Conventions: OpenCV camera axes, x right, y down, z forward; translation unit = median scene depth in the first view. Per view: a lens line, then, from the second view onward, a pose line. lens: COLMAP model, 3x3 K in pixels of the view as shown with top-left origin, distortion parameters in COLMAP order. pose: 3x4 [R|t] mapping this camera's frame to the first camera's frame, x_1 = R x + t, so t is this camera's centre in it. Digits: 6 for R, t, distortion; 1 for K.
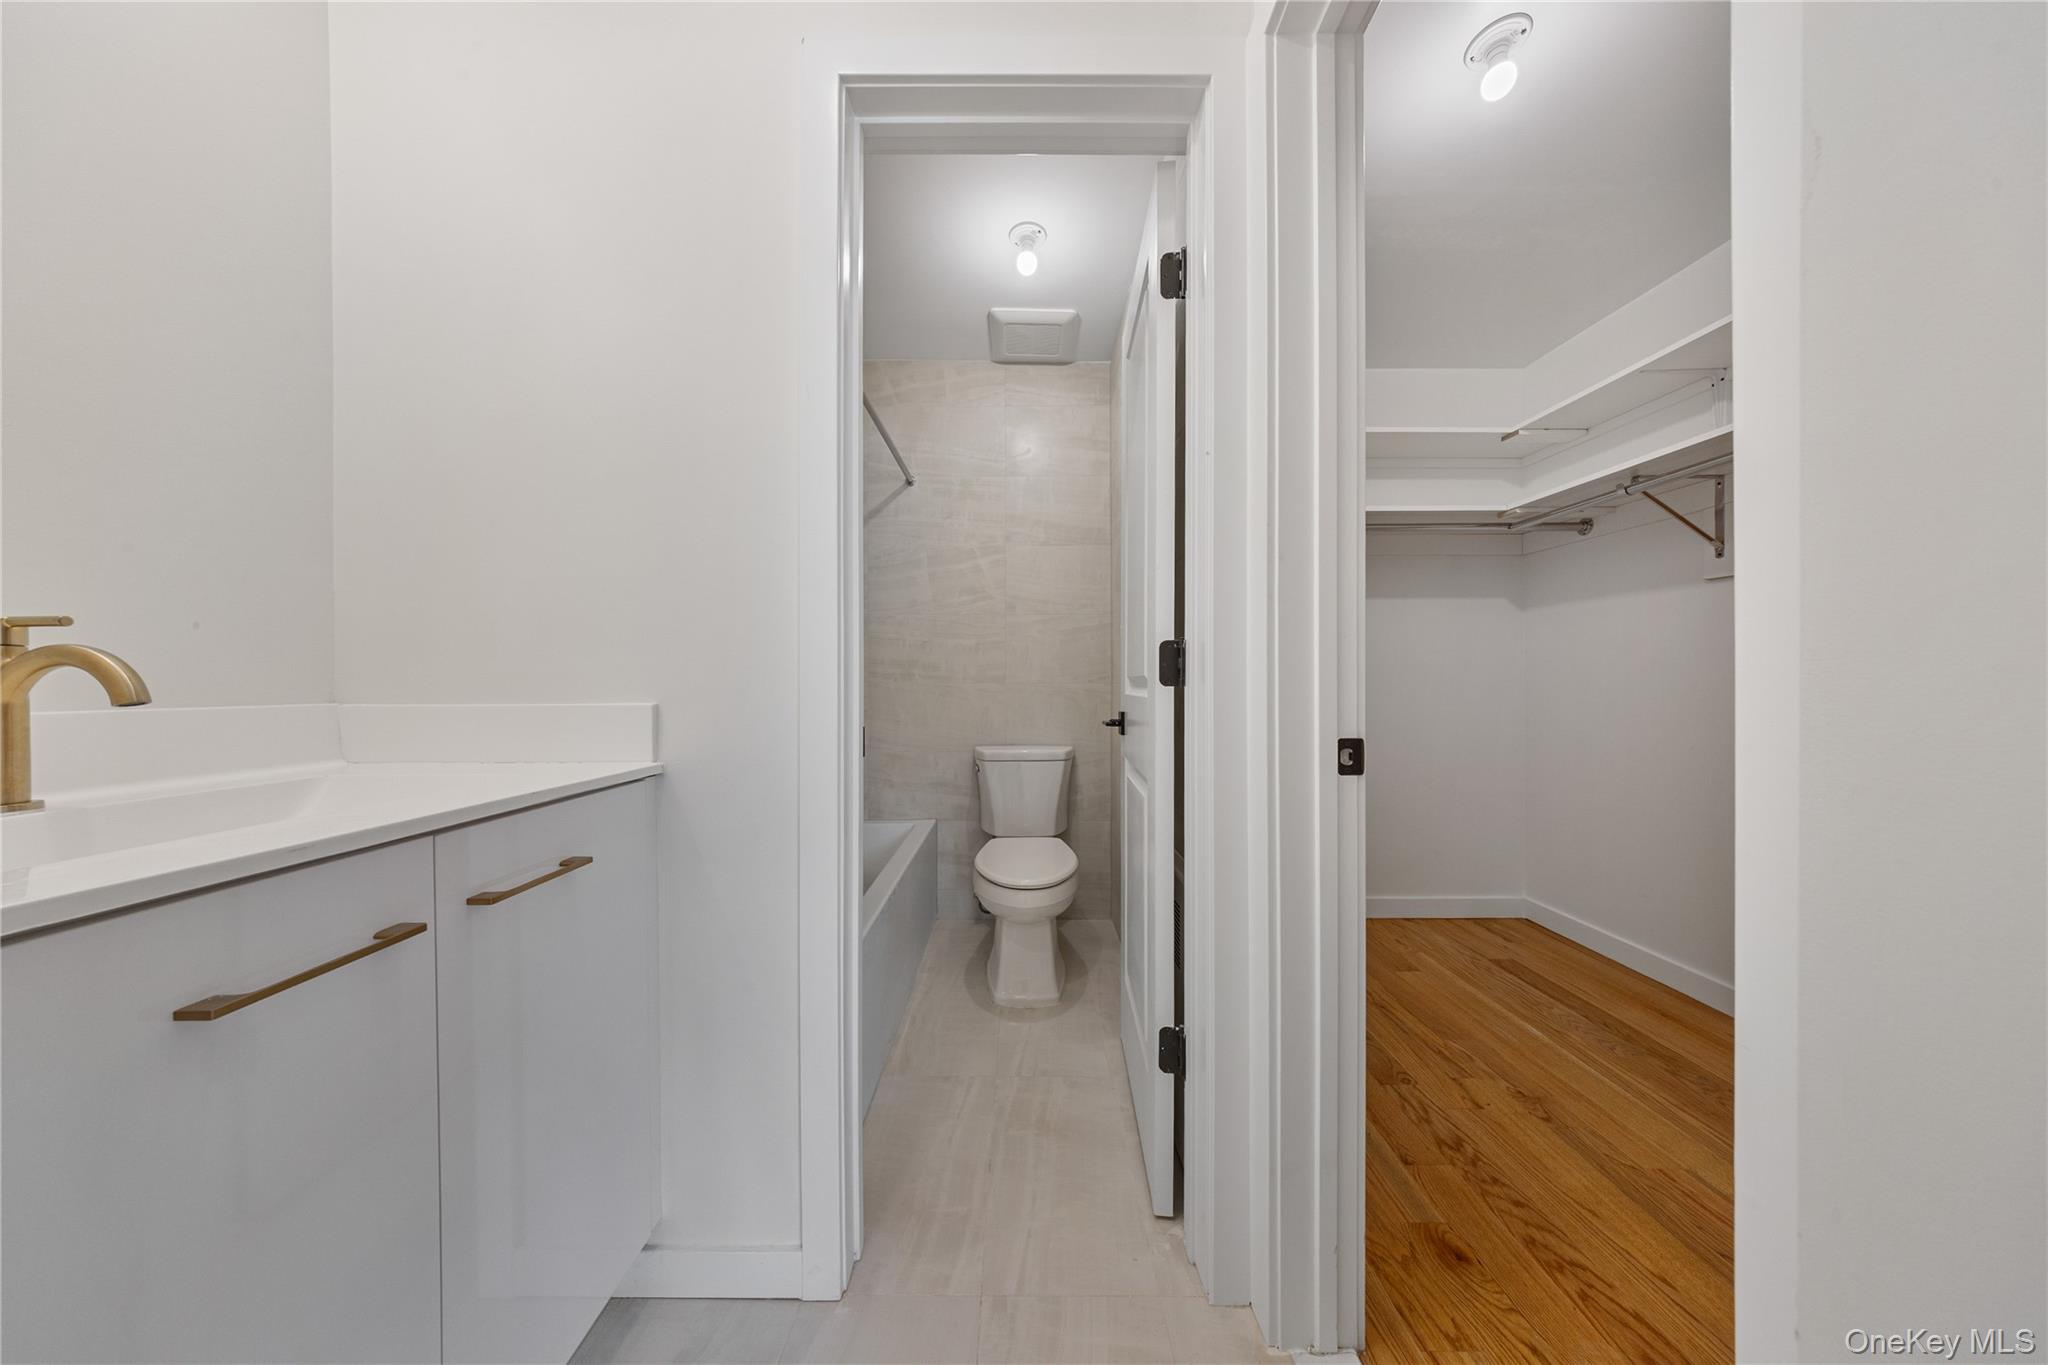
lens RADIAL K [[607.9, 0, 1024.0], [0, 607.9, 682.5], [0, 0, 1]] dist [-0.000107, -0.000008]
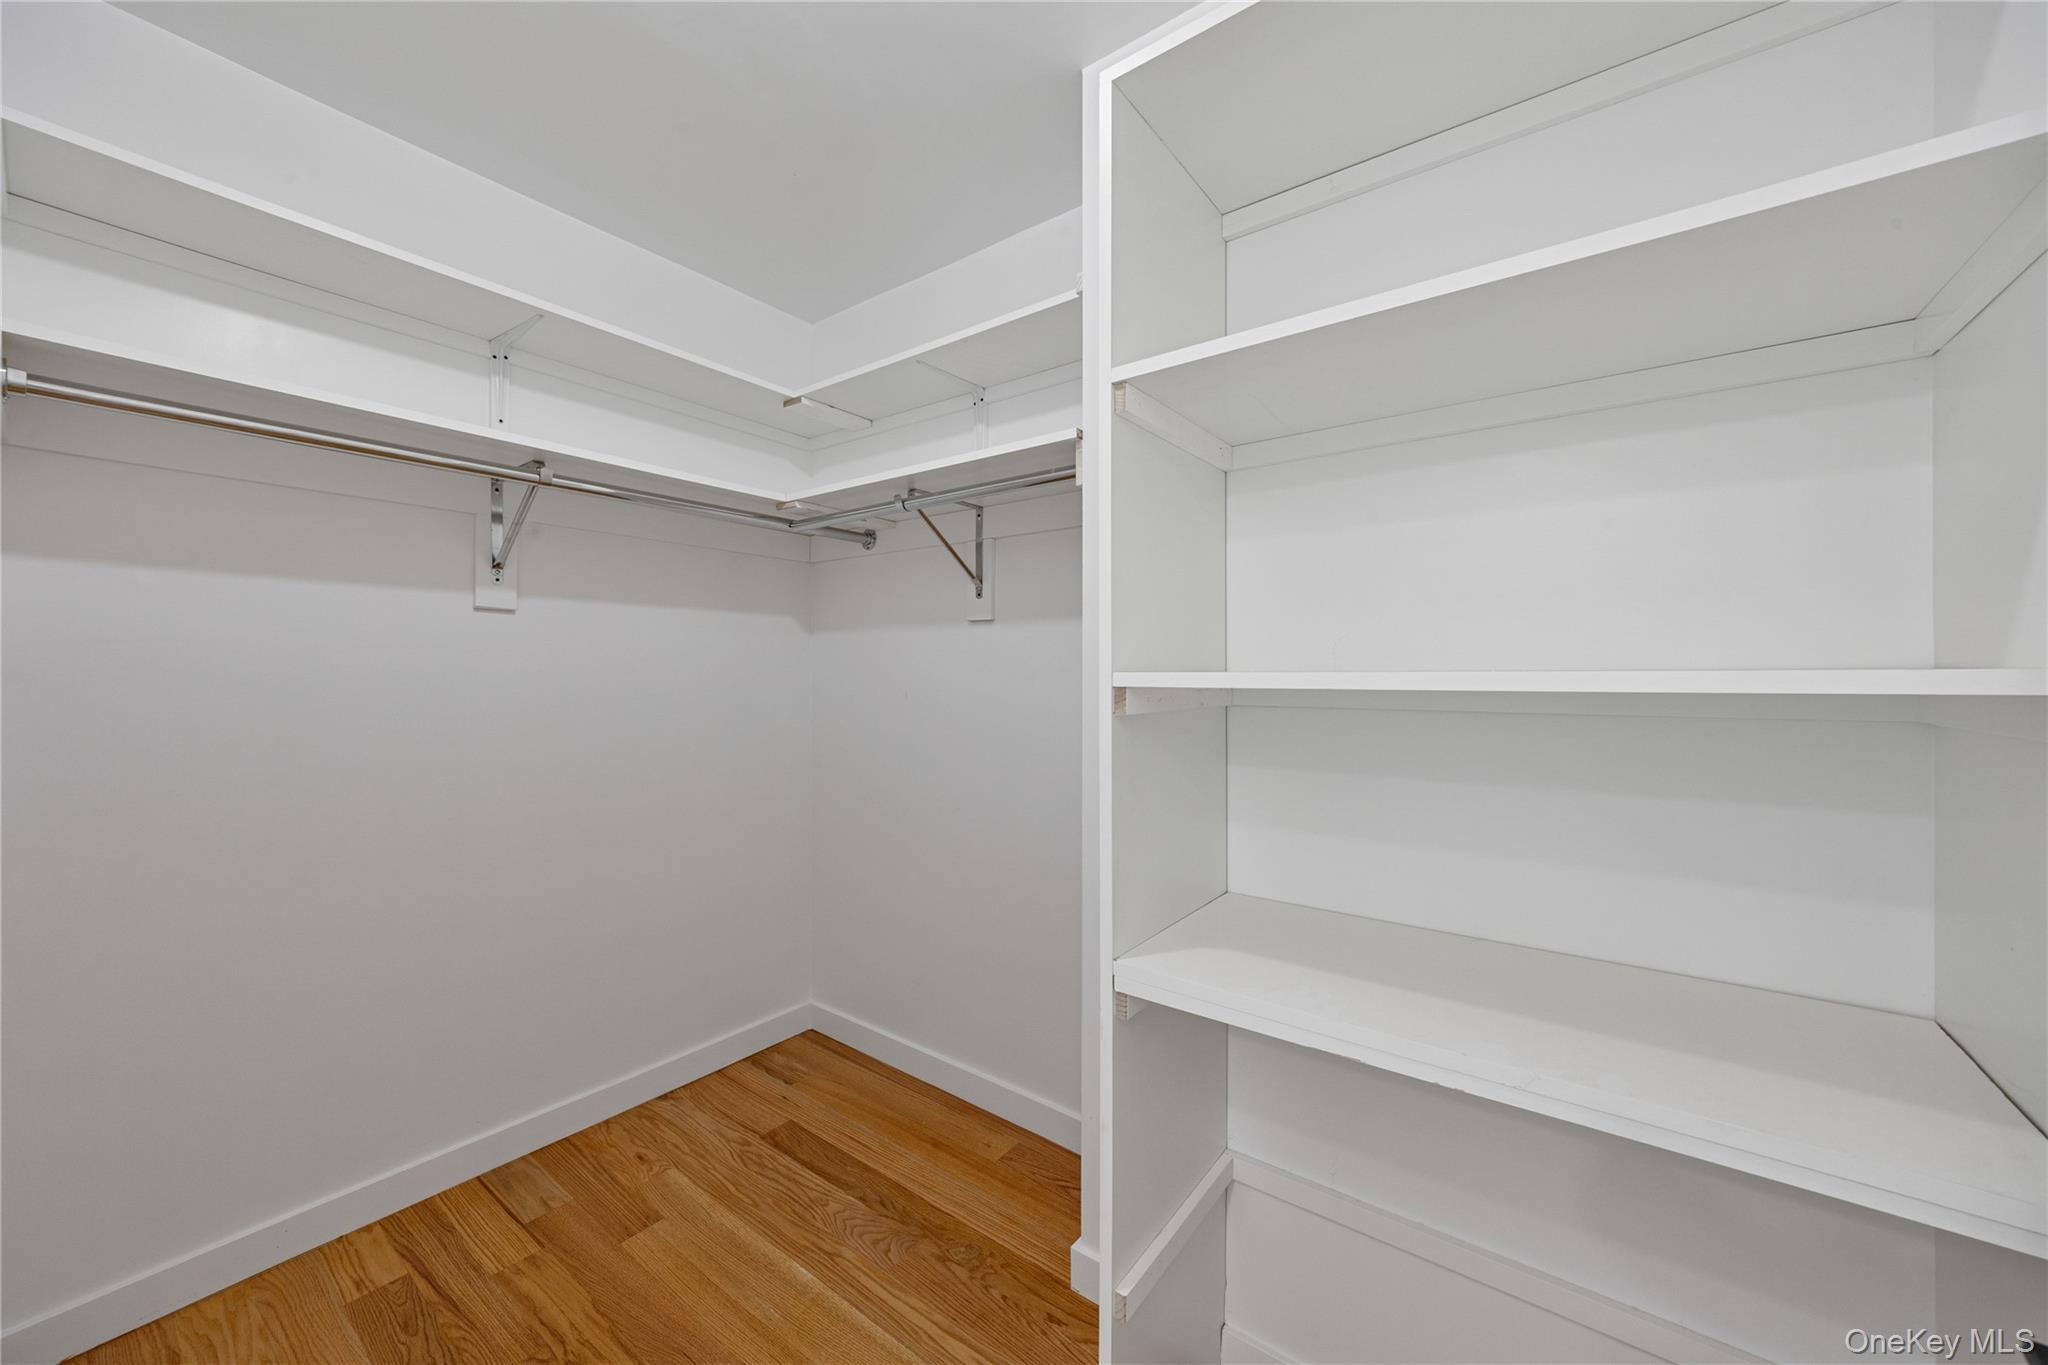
lens RADIAL K [[771.1, 0, 1021.3], [0, 771.1, 676.4], [0, 0, 1]] dist [0.011679, -0.000052]
pose [[0.602714, 0.003644, 0.797949, 0.250099], [-0.000684, 0.999992, -0.004049, -0.077730], [-0.797957, 0.001895, 0.602711, 0.241131]]
